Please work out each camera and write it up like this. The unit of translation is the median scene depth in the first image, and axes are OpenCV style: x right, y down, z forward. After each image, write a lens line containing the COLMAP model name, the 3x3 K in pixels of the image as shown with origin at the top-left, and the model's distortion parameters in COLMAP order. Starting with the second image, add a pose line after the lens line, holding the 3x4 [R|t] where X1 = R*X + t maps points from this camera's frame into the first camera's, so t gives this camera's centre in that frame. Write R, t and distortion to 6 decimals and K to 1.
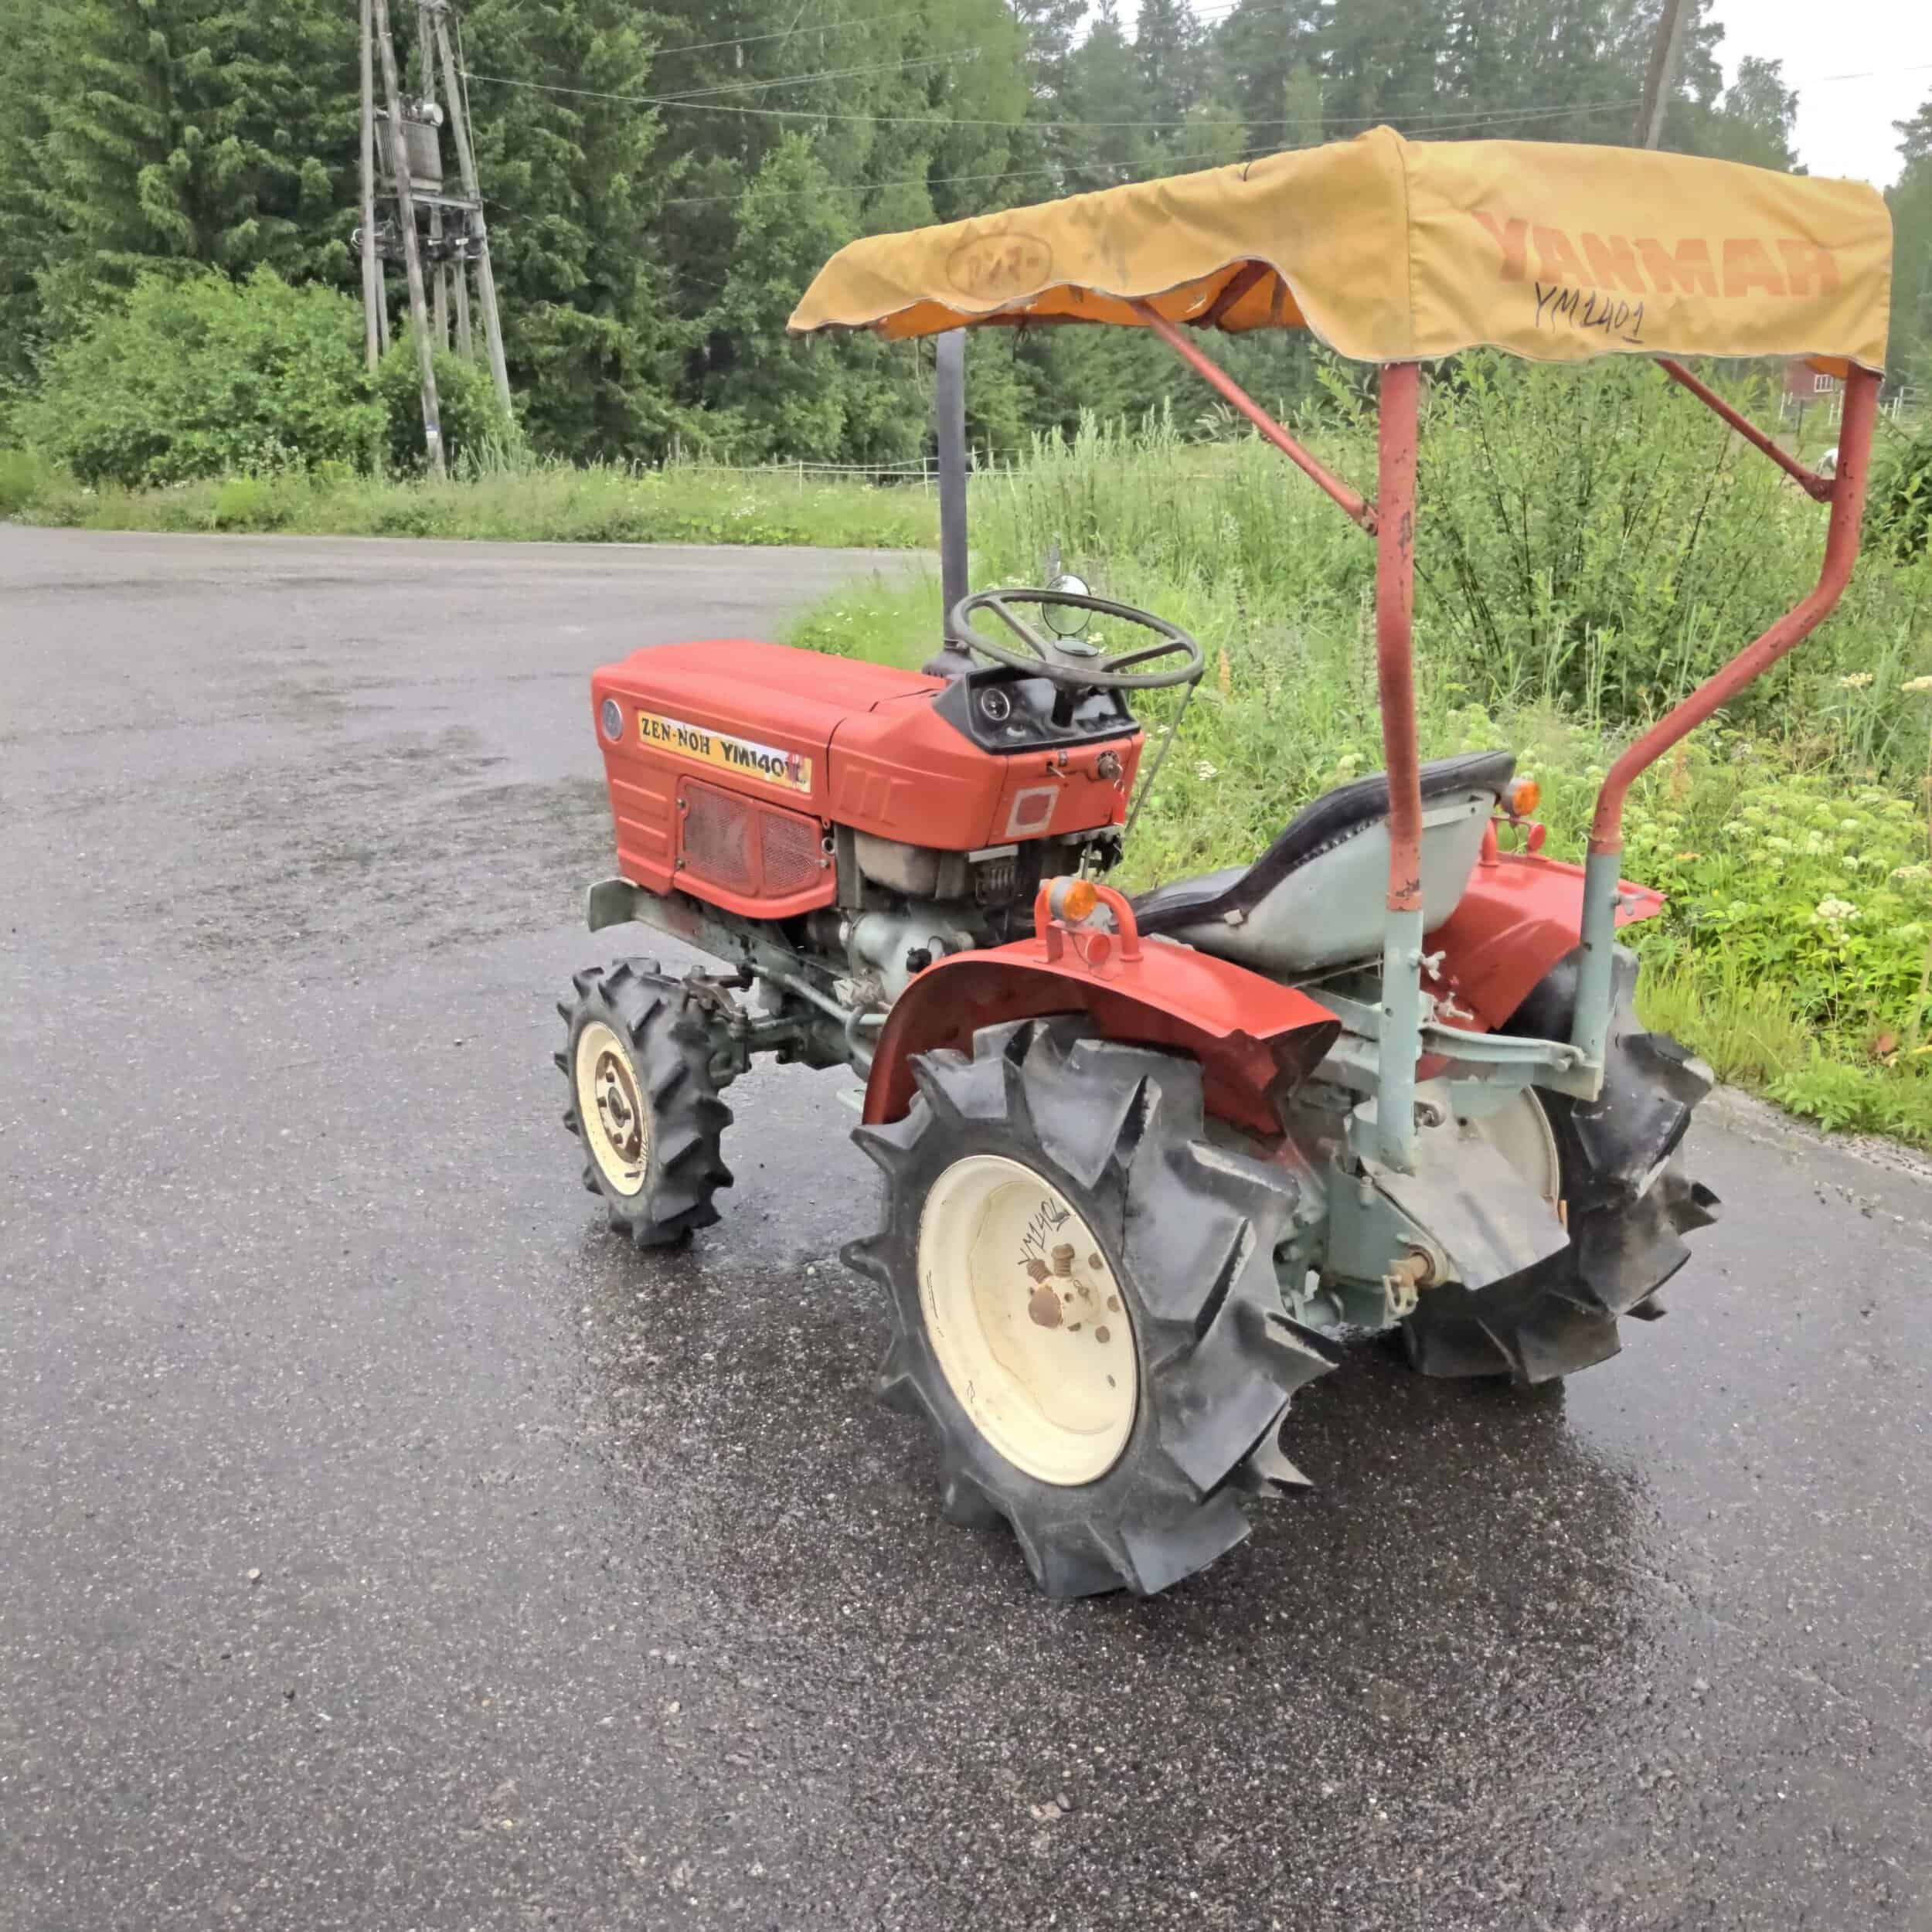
lens RADIAL K [[1808.6, 0, 960.3], [0, 1808.6, 966.4], [0, 0, 1]] dist [0.020796, 0.000000]
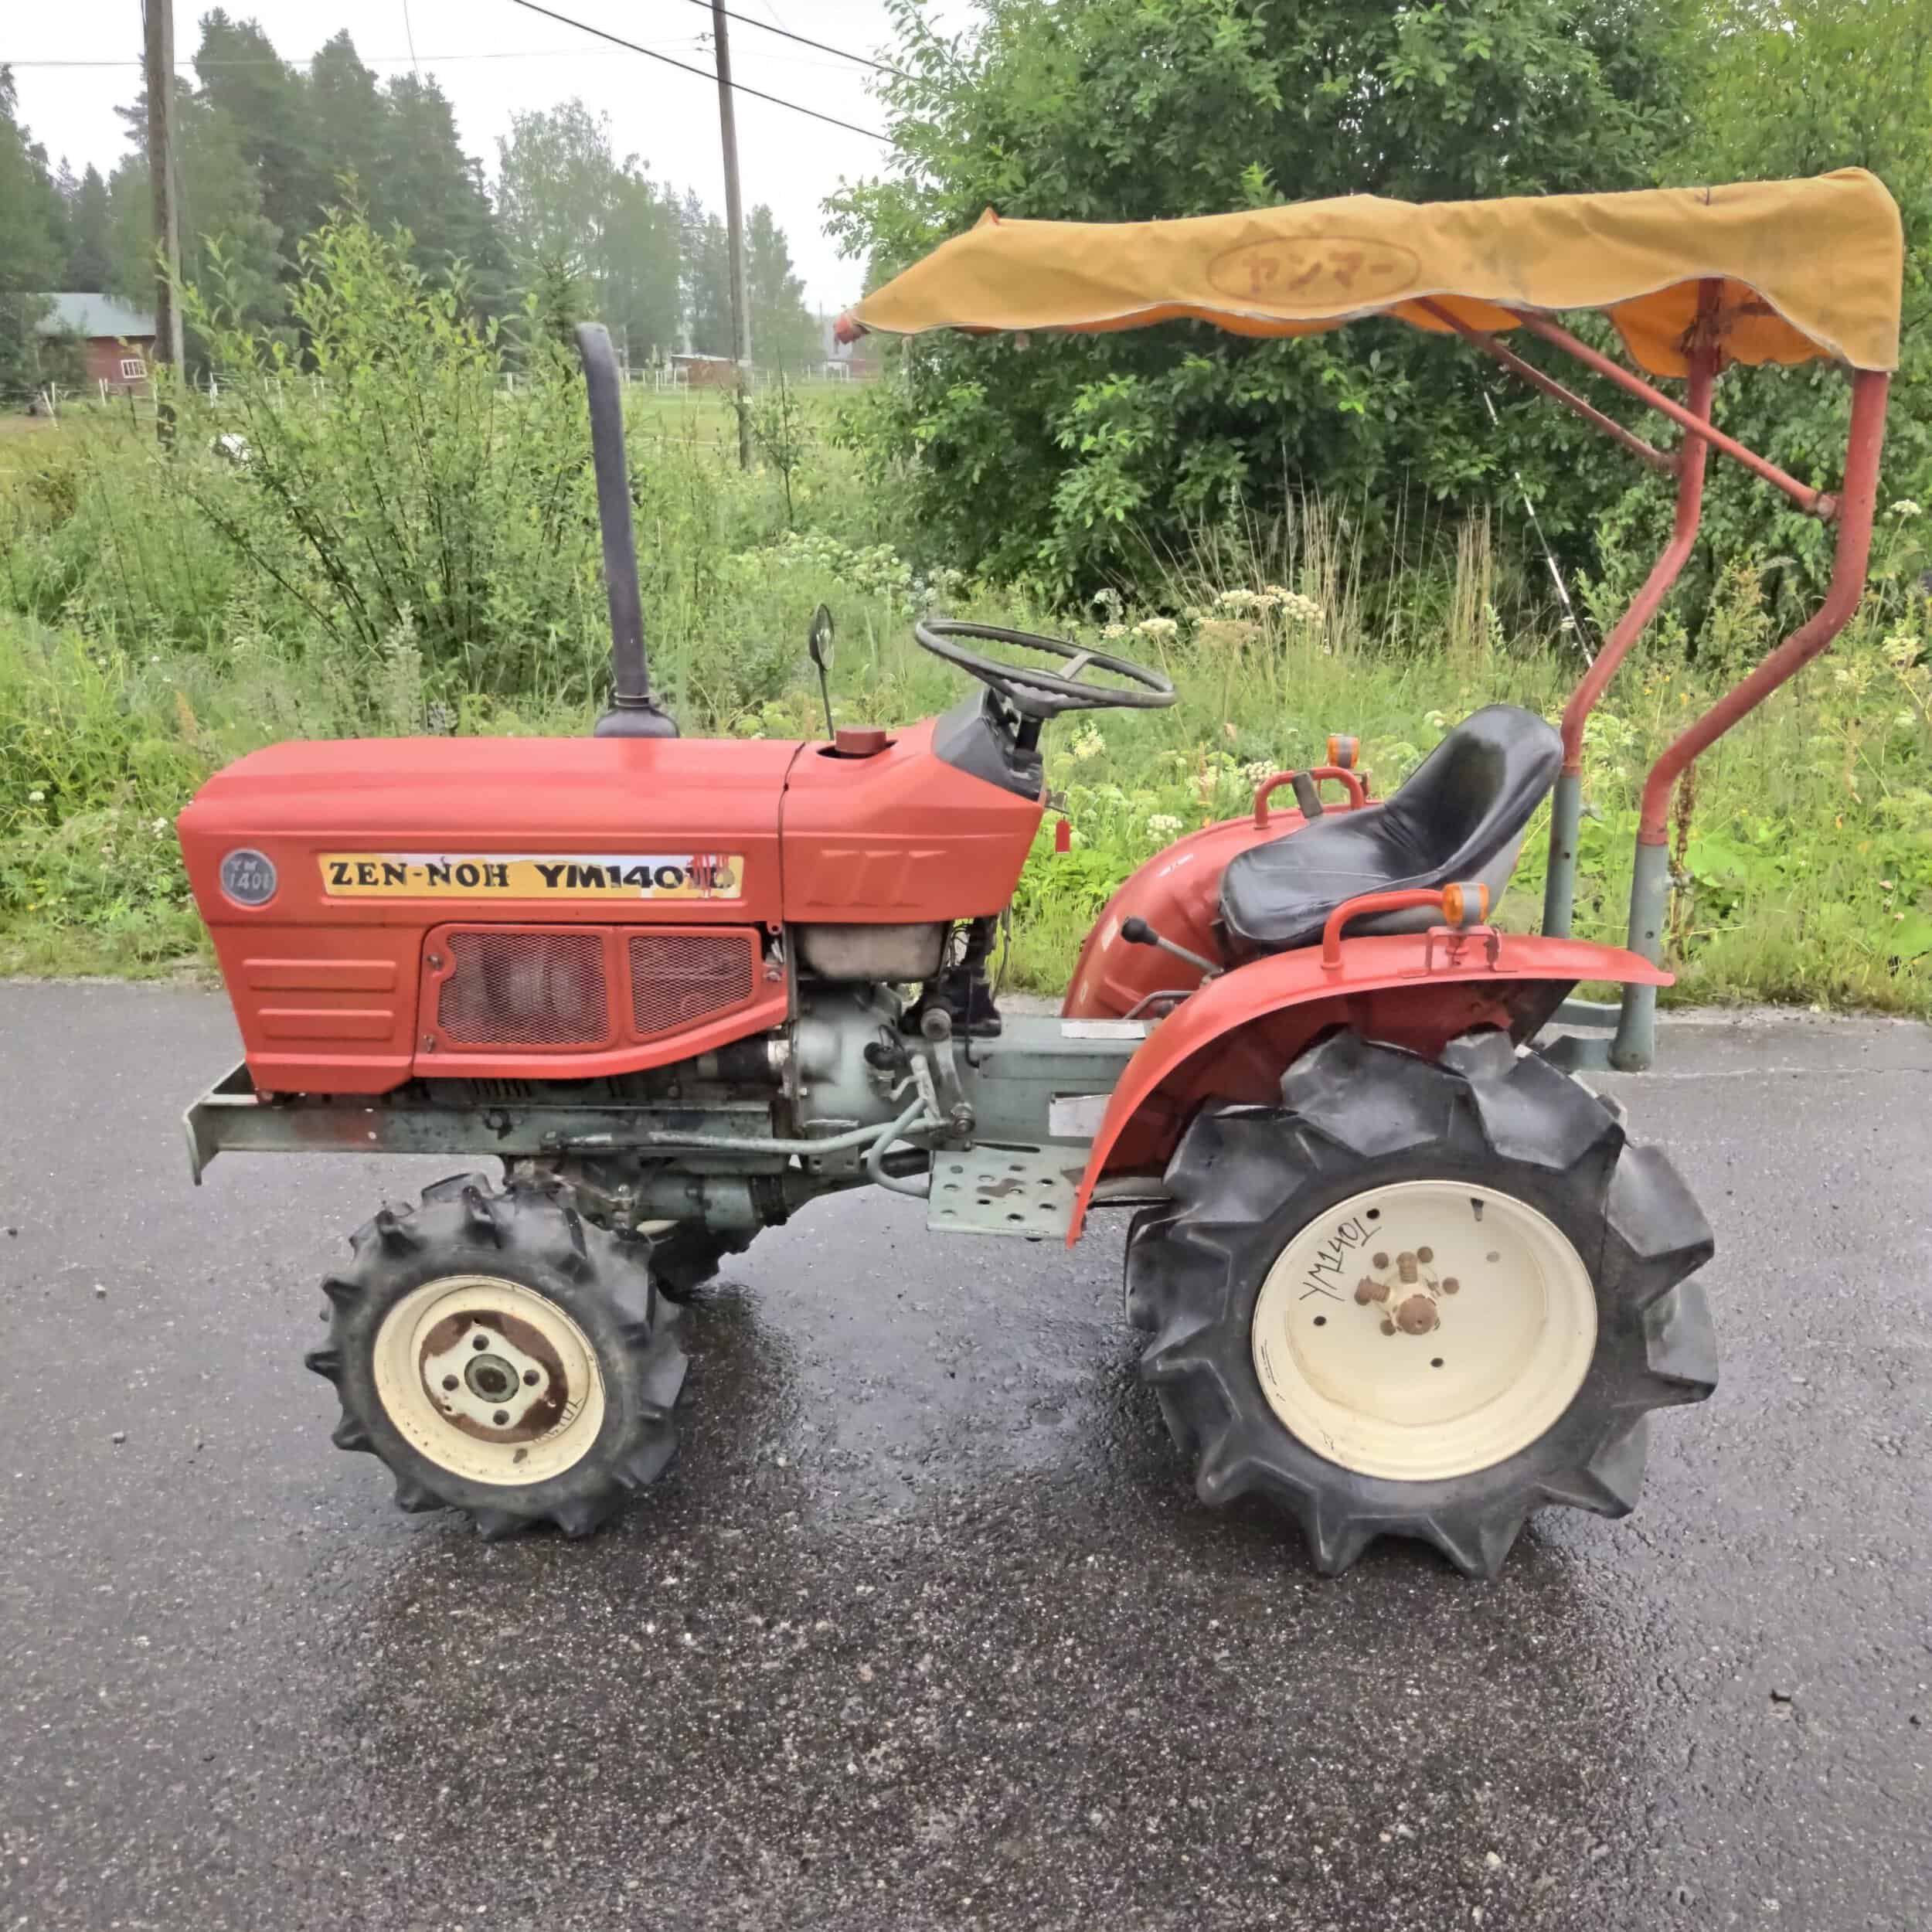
lens RADIAL K [[1808.6, 0, 965.3], [0, 1808.6, 967.4], [0, 0, 1]] dist [0.020796, 0.000000]
pose [[0.643390, -0.248181, 0.724193, -0.576756], [0.241781, 0.963448, 0.115370, -0.126351], [-0.726354, 0.100868, 0.679879, 0.350684]]
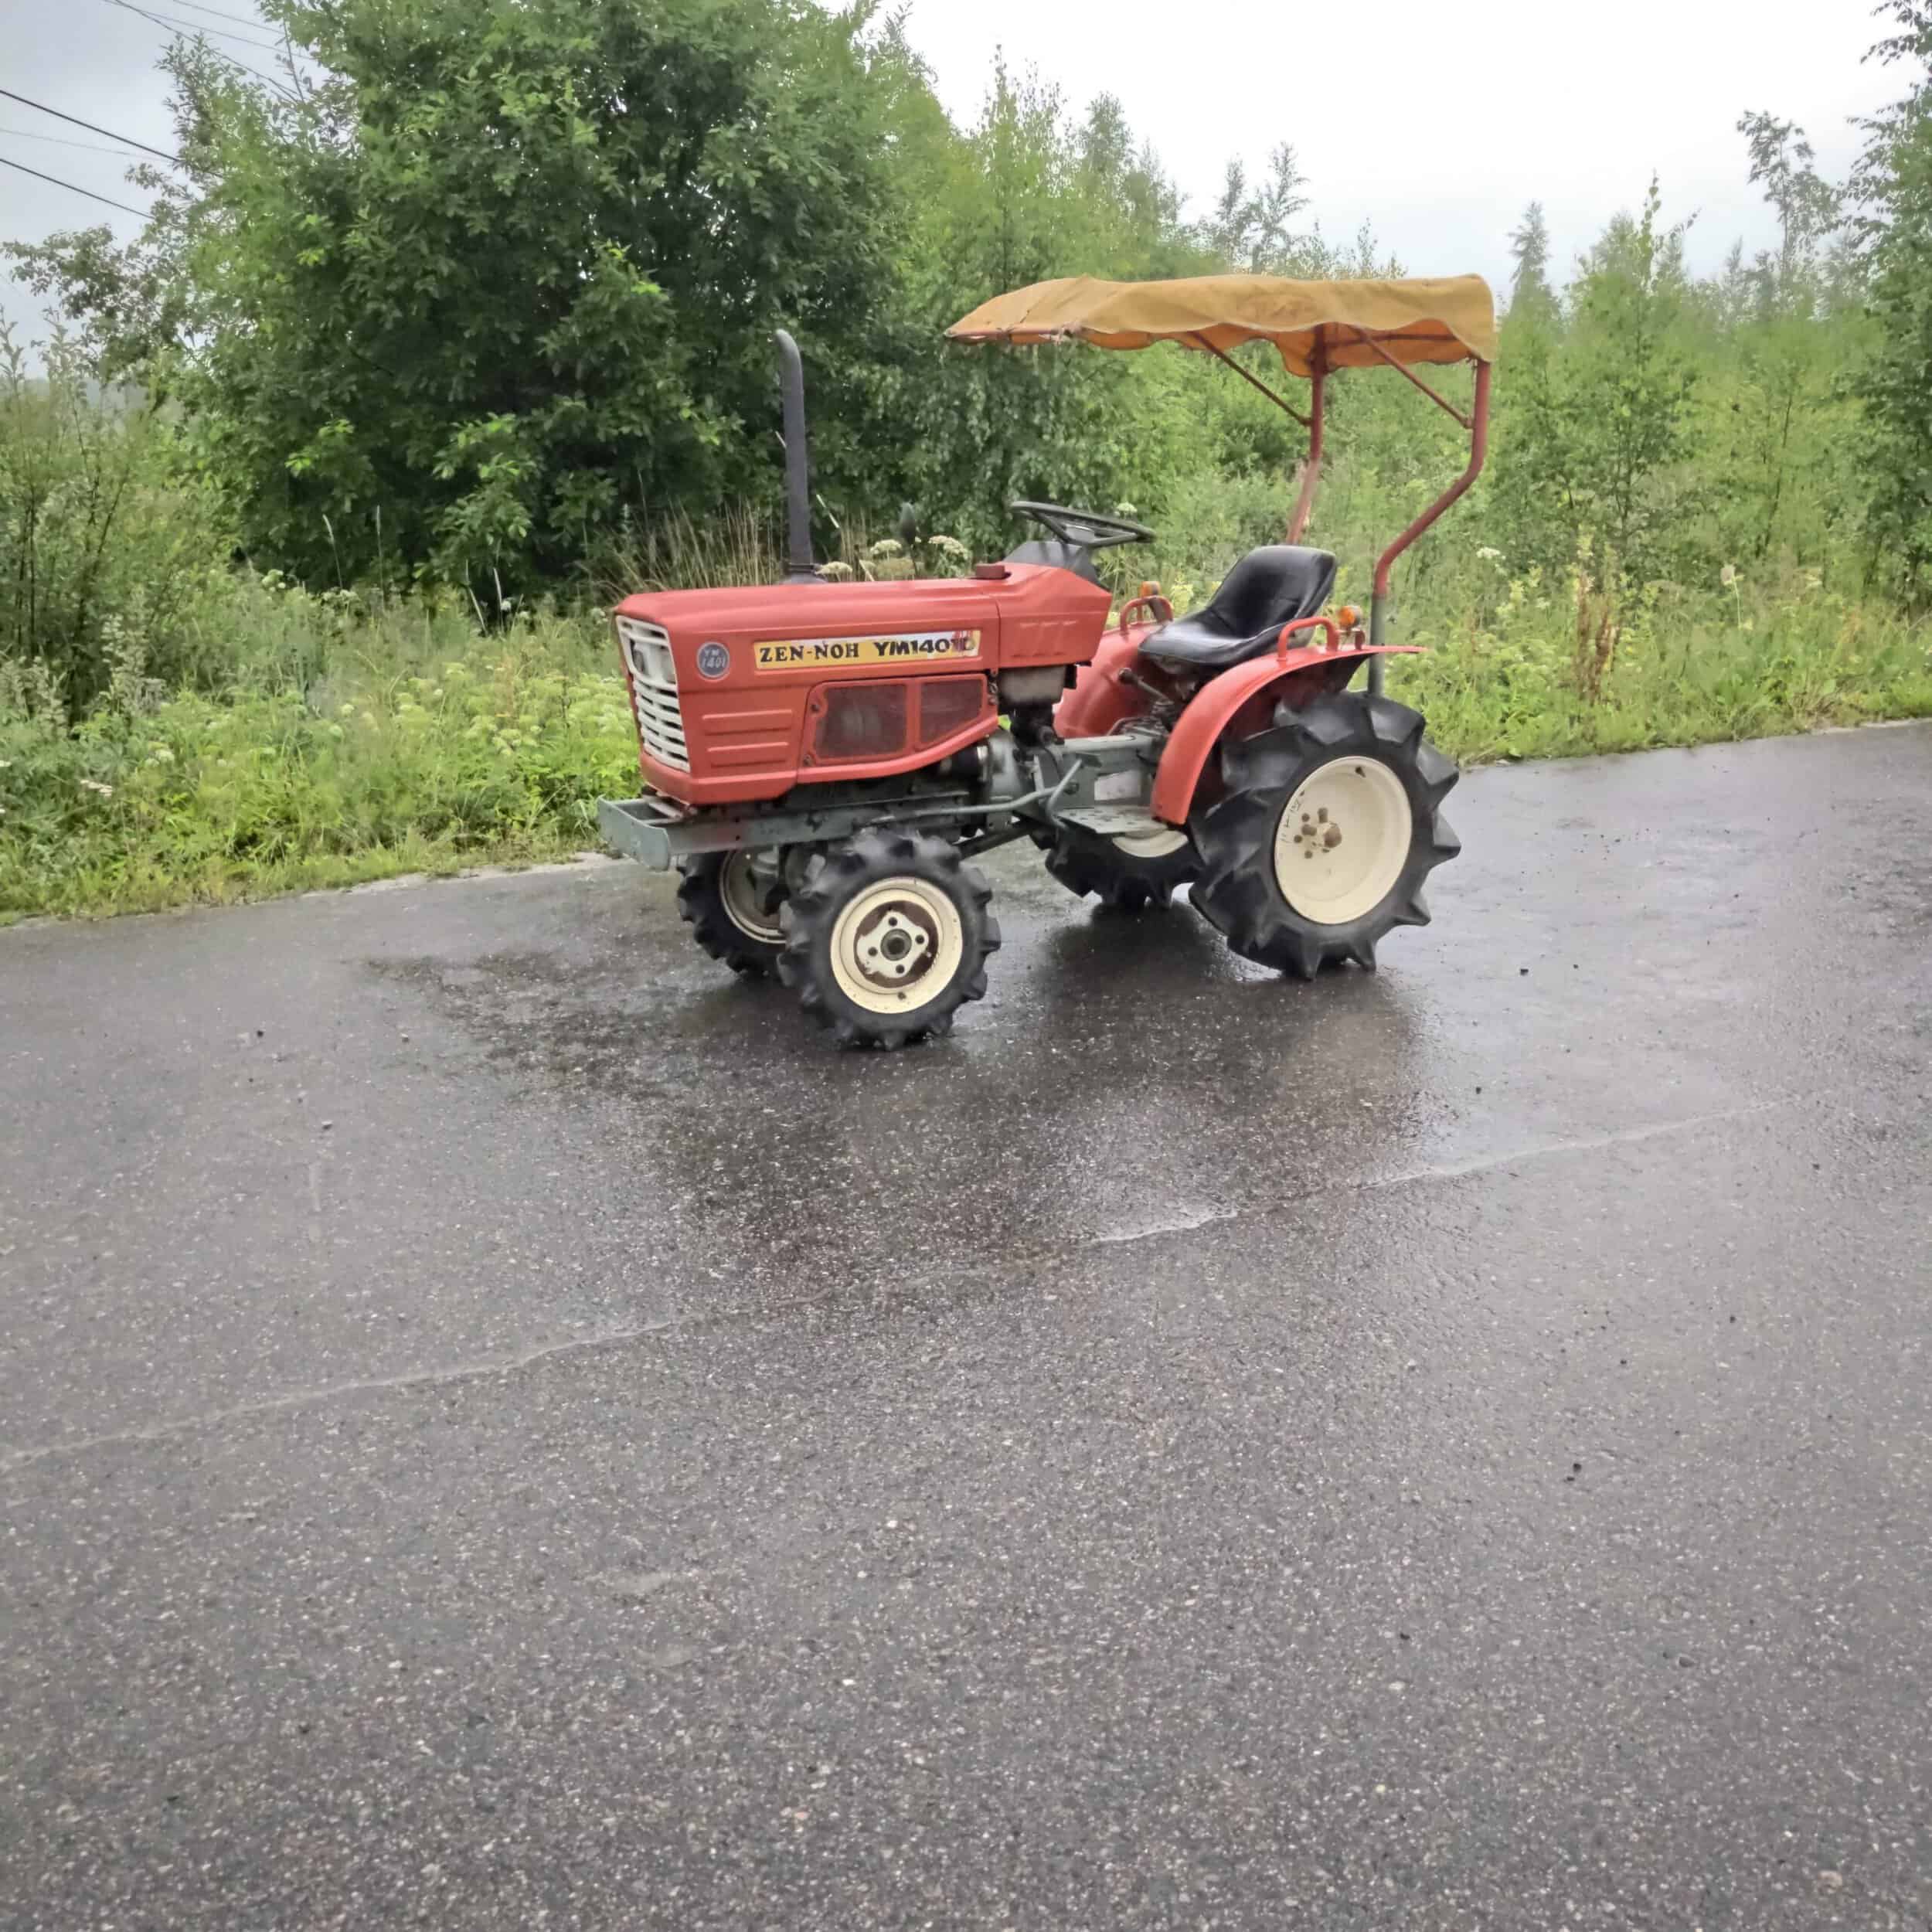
lens RADIAL K [[1808.6, 0, 967.1], [0, 1808.6, 965.3], [0, 0, 1]] dist [0.020796, 0.000000]
pose [[0.180029, -0.282064, 0.942353, -1.402986], [0.305835, 0.926575, 0.218914, -0.172647], [-0.934909, 0.248793, 0.253076, 0.661834]]
